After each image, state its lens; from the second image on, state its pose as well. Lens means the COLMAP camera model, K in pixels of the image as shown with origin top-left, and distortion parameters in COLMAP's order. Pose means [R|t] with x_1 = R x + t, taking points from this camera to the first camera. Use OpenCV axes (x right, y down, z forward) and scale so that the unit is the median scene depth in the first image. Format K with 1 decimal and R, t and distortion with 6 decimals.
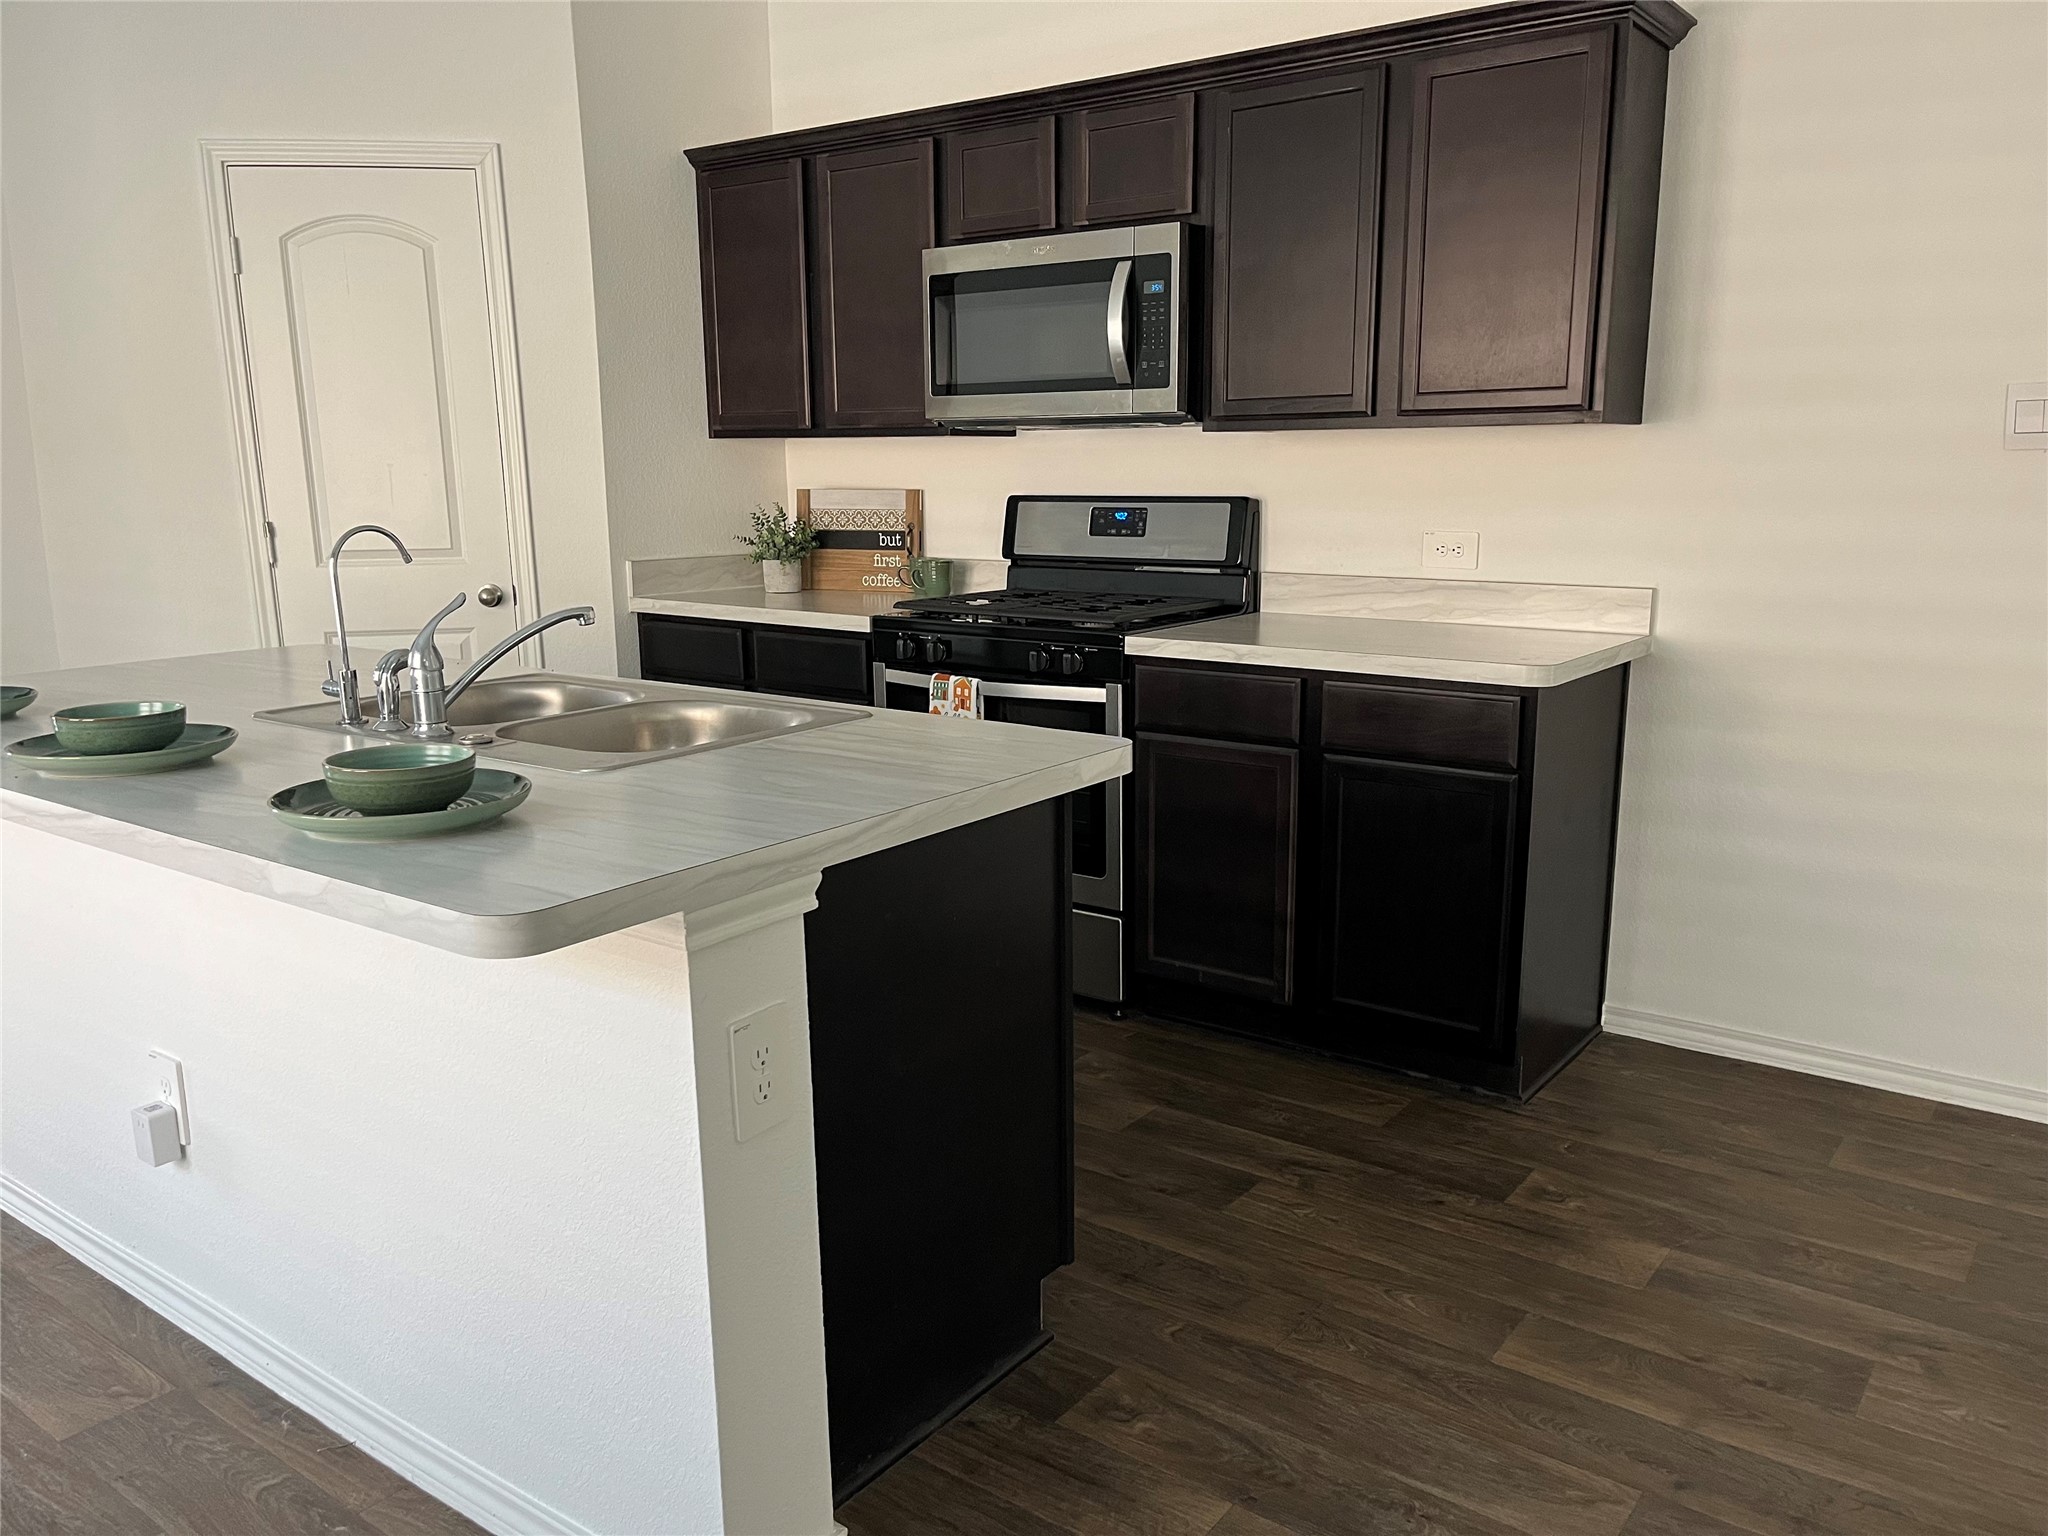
lens RADIAL K [[1543.4, 0, 1032.6], [0, 1543.4, 778.9], [0, 0, 1]] dist [0.082633, -0.115527]
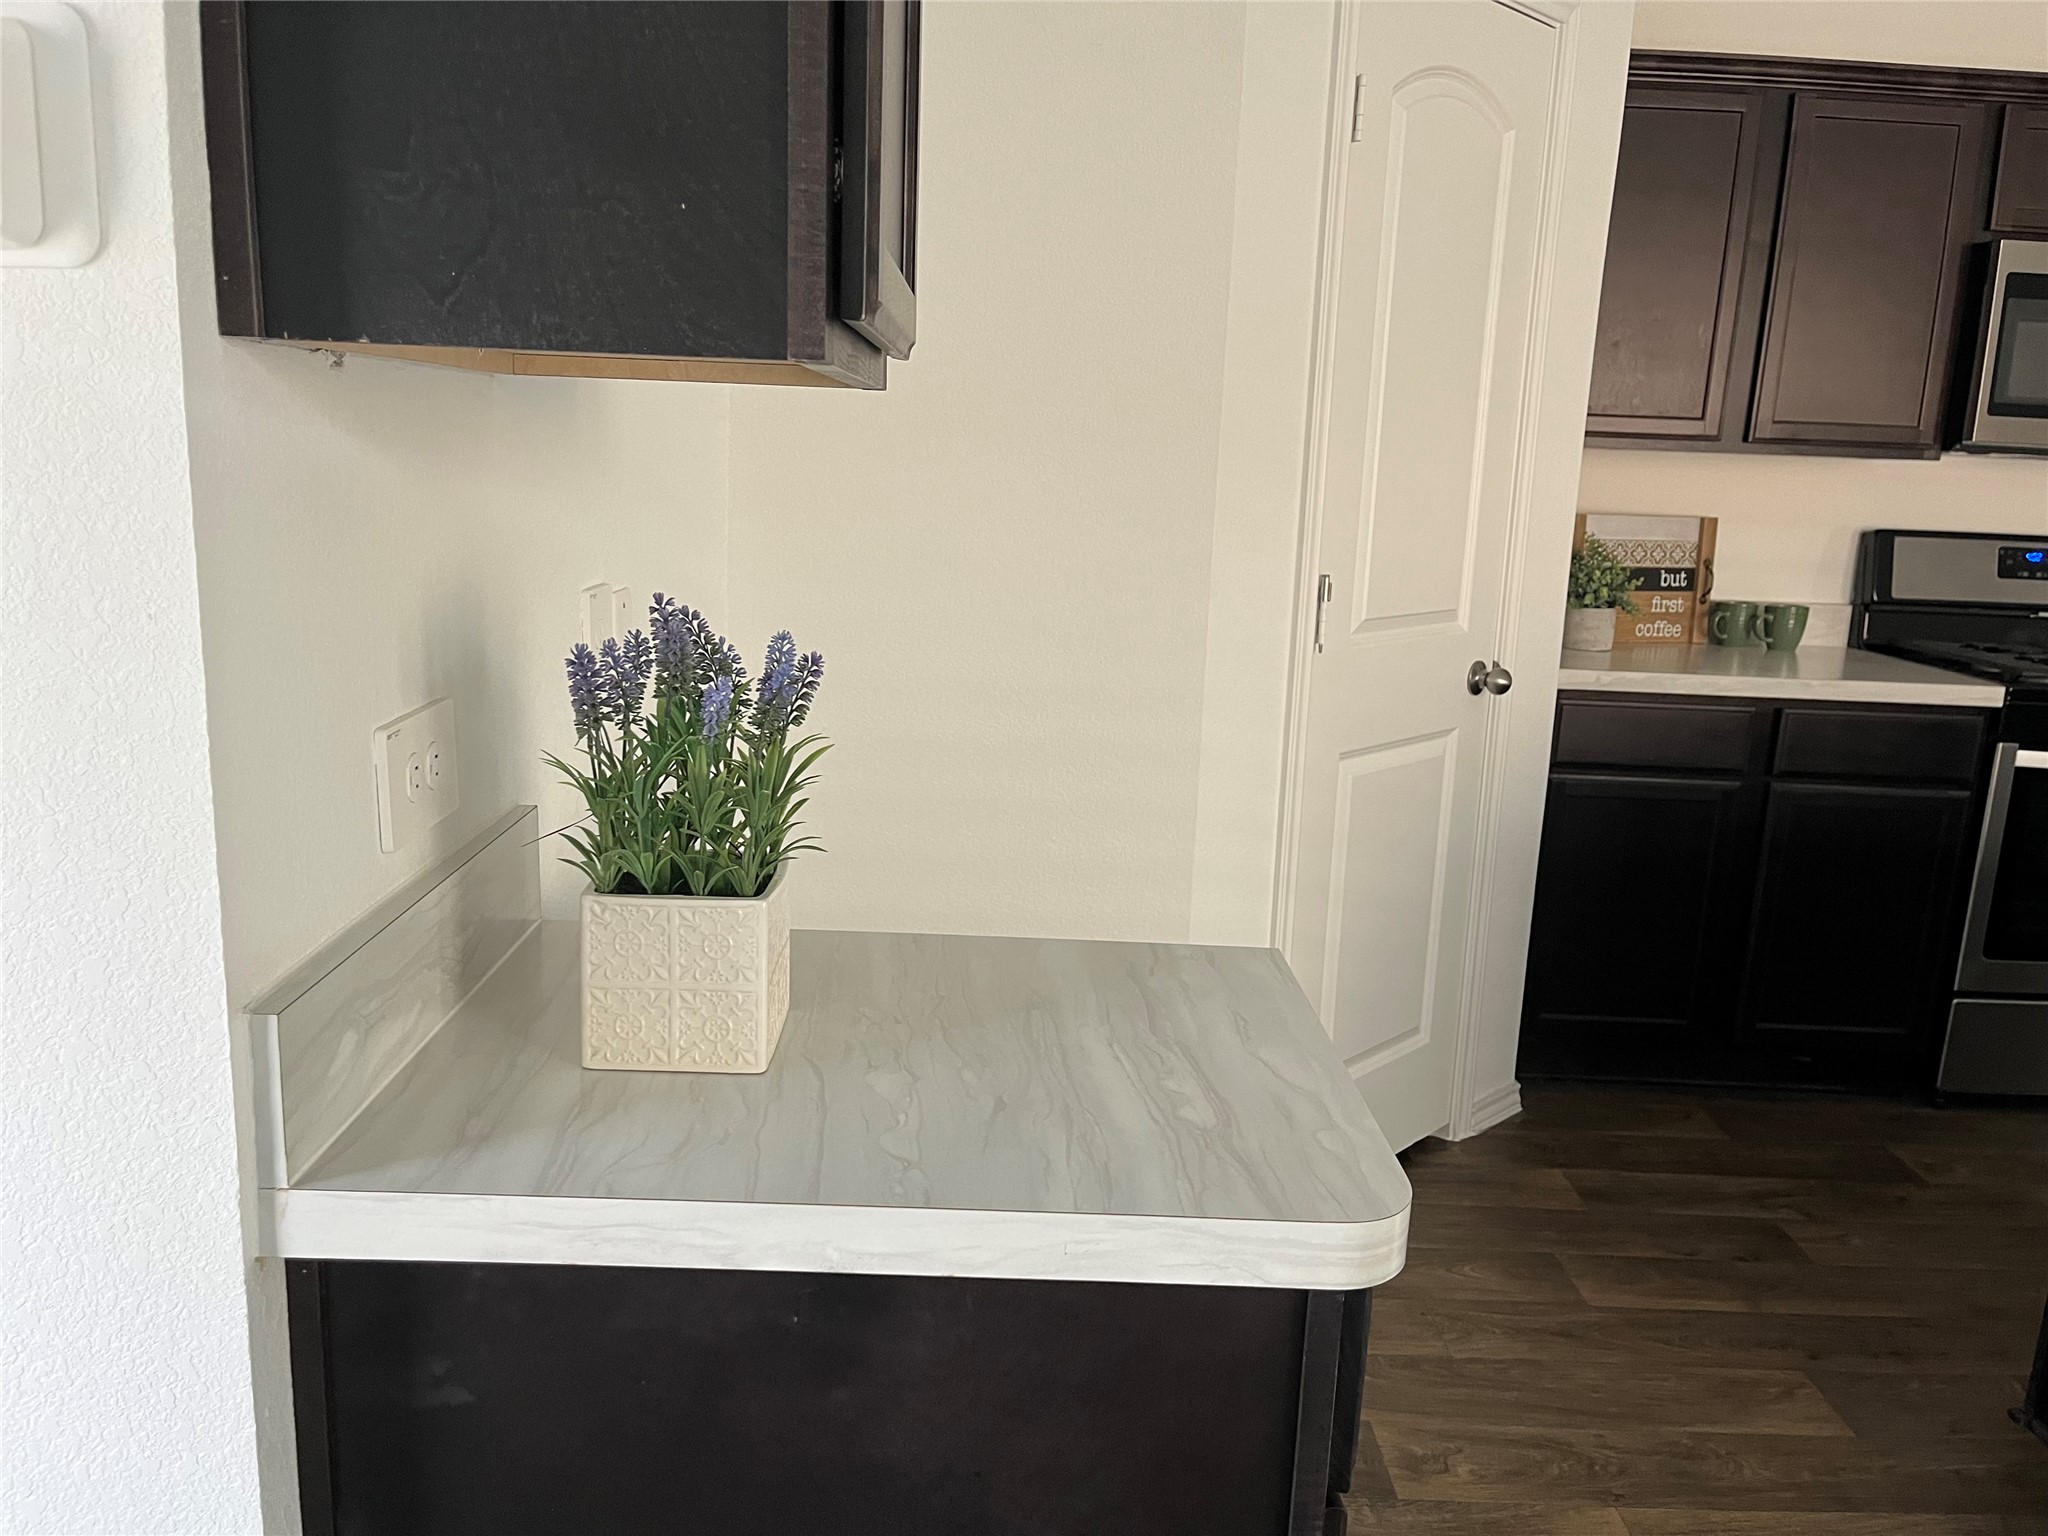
lens RADIAL K [[1543.4, 0, 1032.6], [0, 1543.4, 778.9], [0, 0, 1]] dist [0.082633, -0.115527]
pose [[0.799025, -0.086754, 0.595007, -0.953018], [0.077525, 0.996142, 0.041134, -0.124257], [-0.596279, 0.013260, 0.802668, 0.620444]]
